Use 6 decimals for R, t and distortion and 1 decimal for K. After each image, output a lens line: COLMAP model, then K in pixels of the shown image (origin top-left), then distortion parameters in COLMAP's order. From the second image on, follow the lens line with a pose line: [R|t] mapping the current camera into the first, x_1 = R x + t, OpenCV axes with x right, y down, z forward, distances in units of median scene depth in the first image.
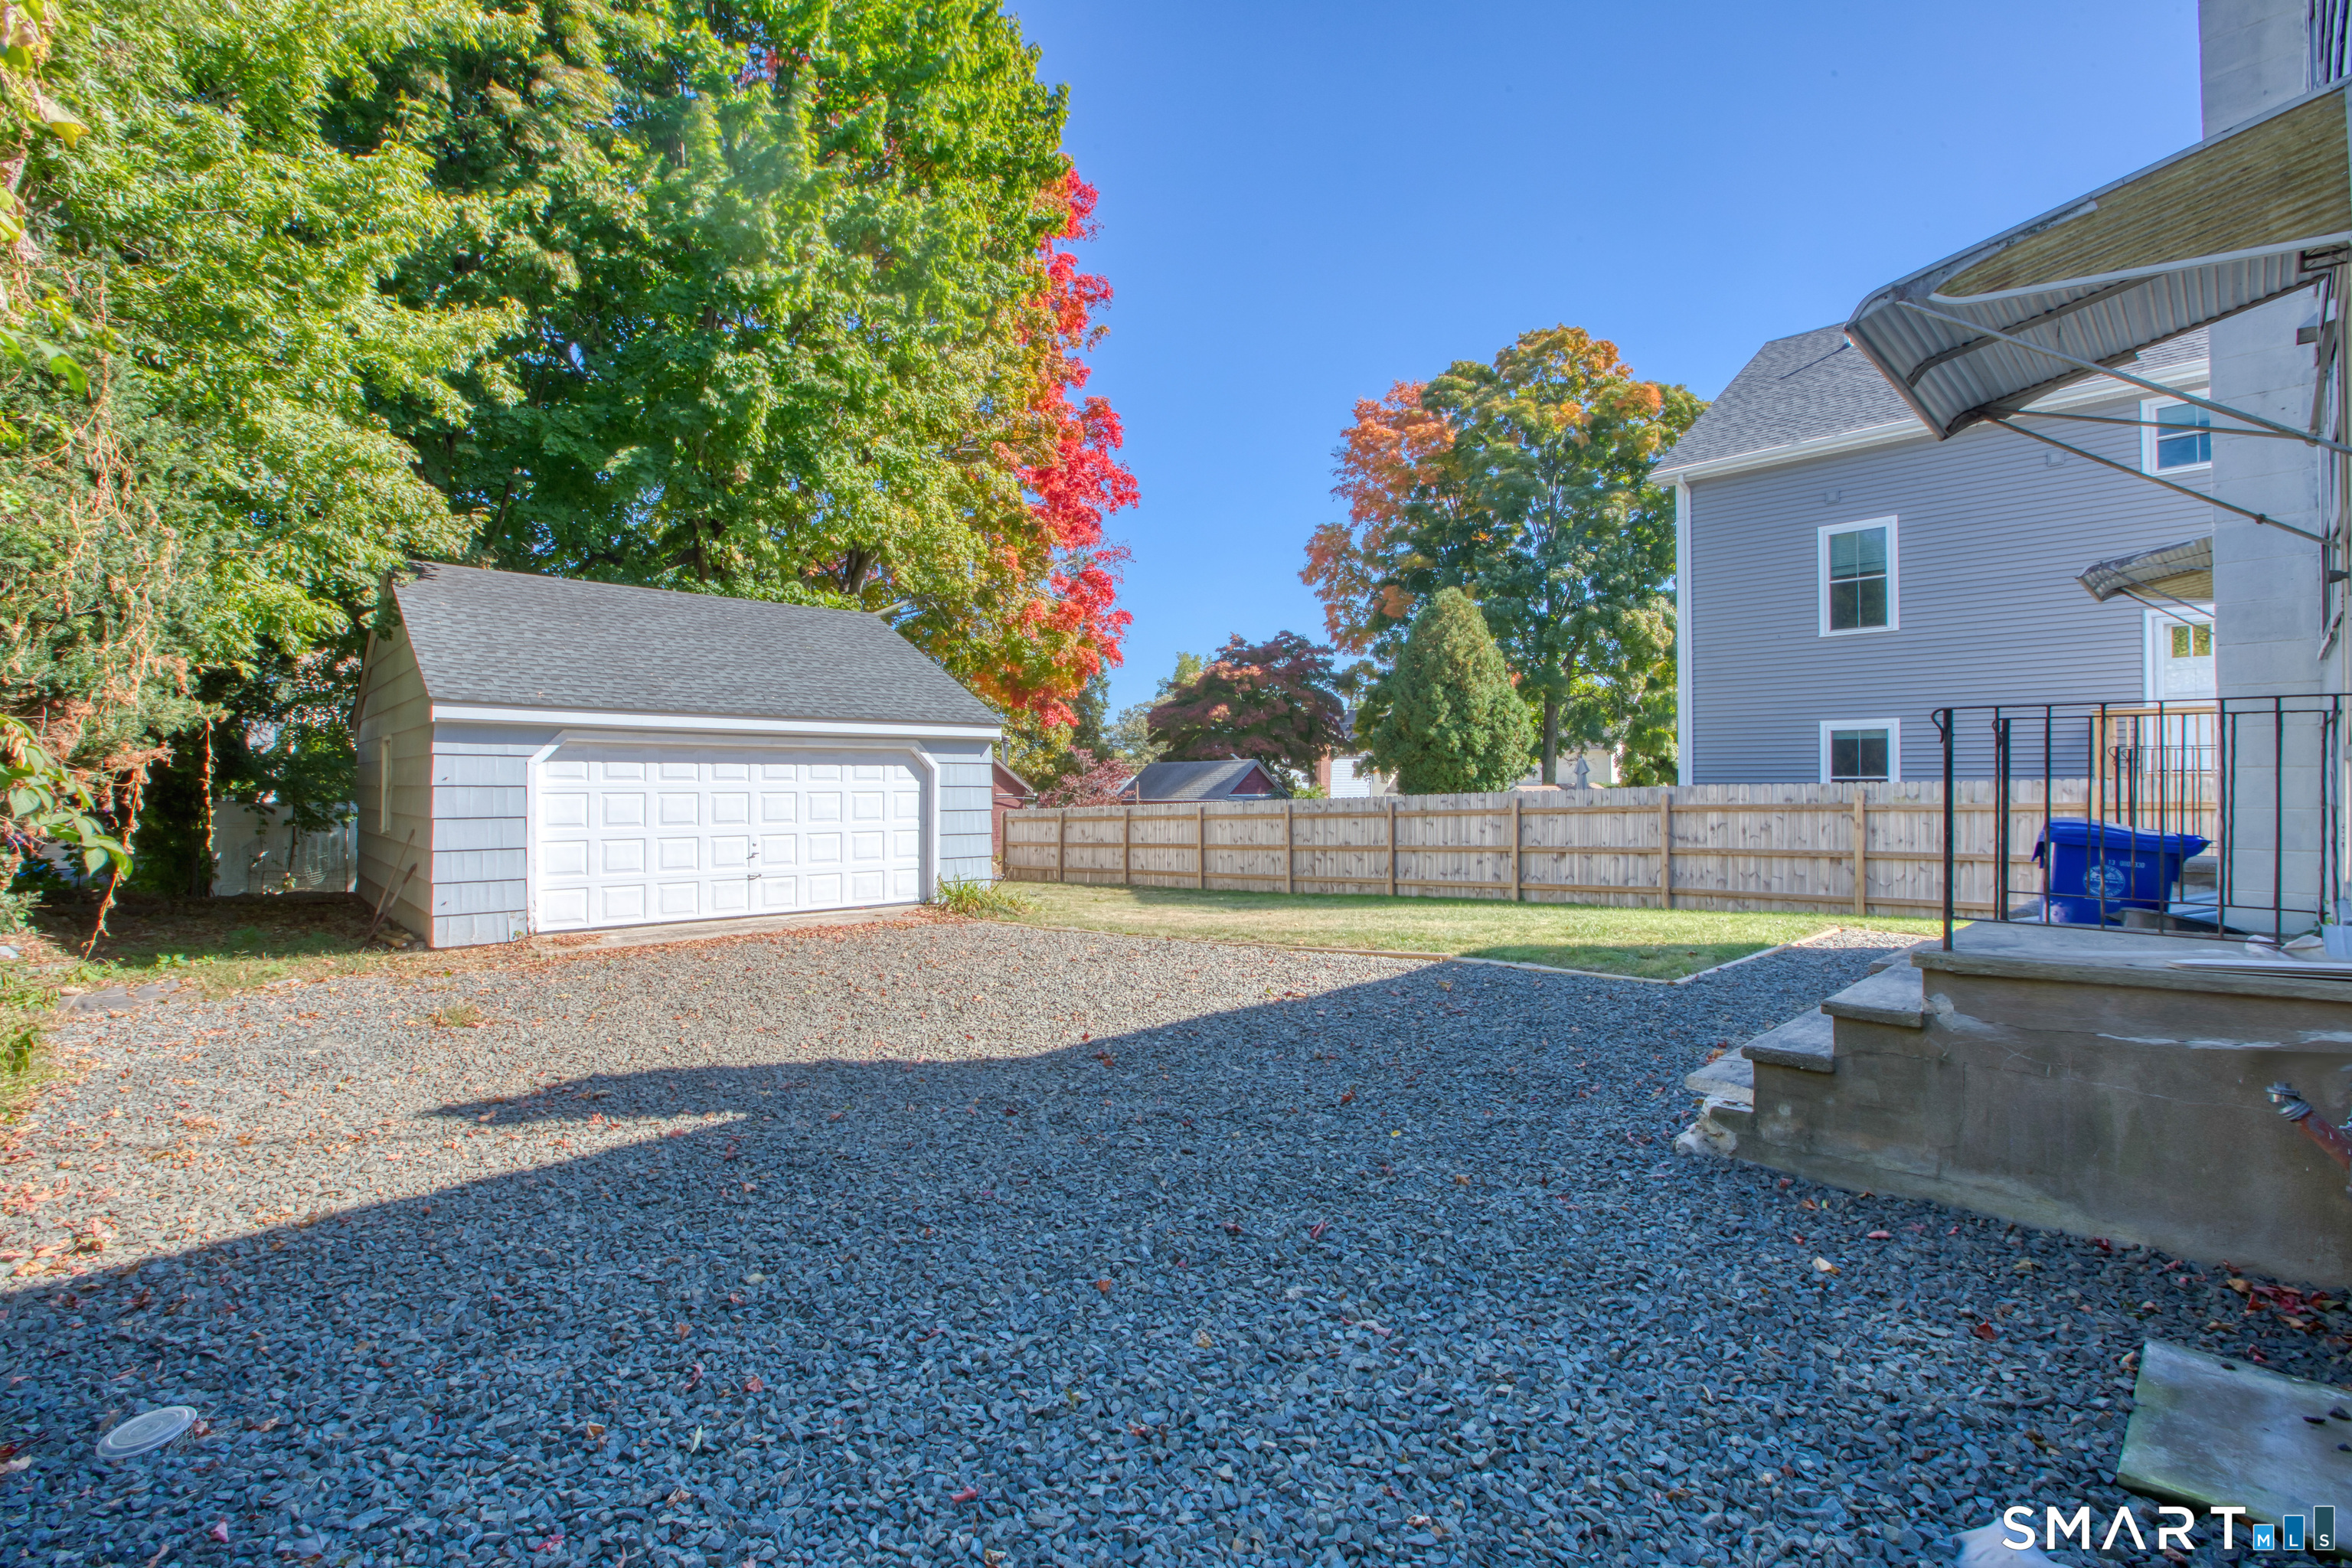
lens RADIAL K [[1057.6, 0, 1169.9], [0, 1057.6, 775.9], [0, 0, 1]] dist [-0.047469, 0.014093]
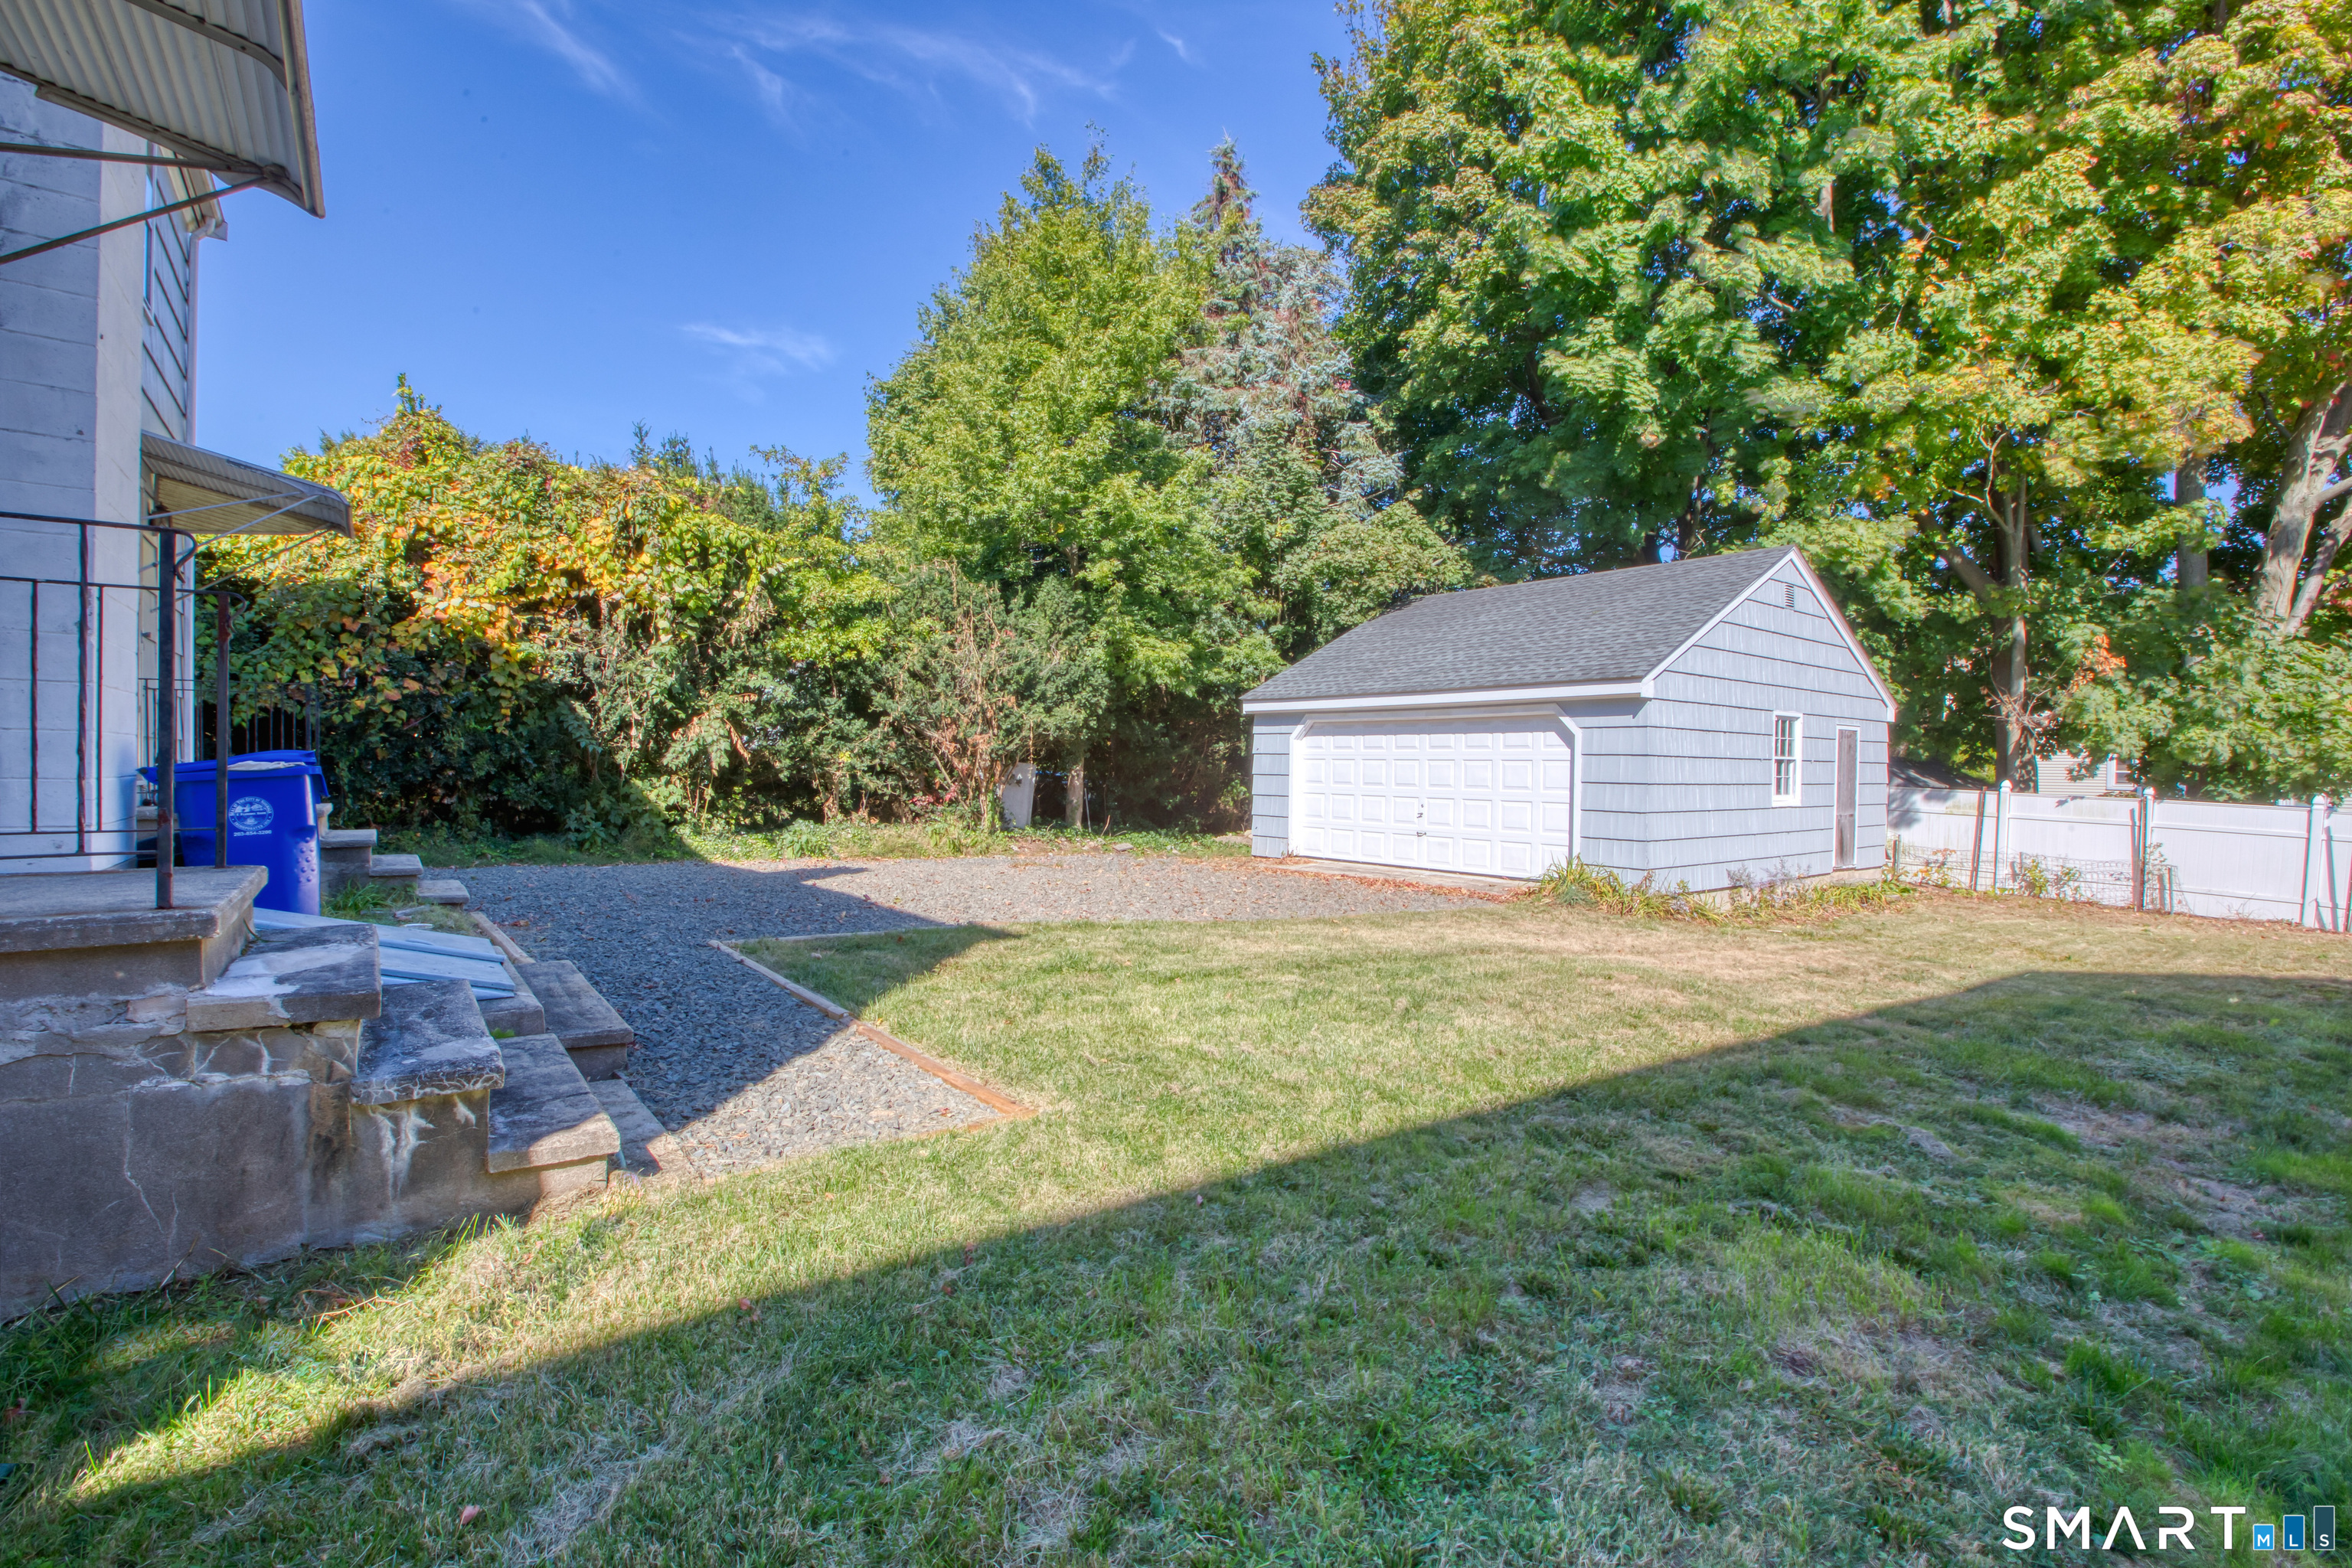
lens RADIAL K [[1057.6, 0, 1169.9], [0, 1057.6, 775.9], [0, 0, 1]] dist [-0.047469, 0.014093]
pose [[-0.126068, 0.019361, -0.991833, 0.743982], [0.006529, 0.999804, 0.018687, 0.010351], [0.992000, -0.004120, -0.126169, 0.850392]]
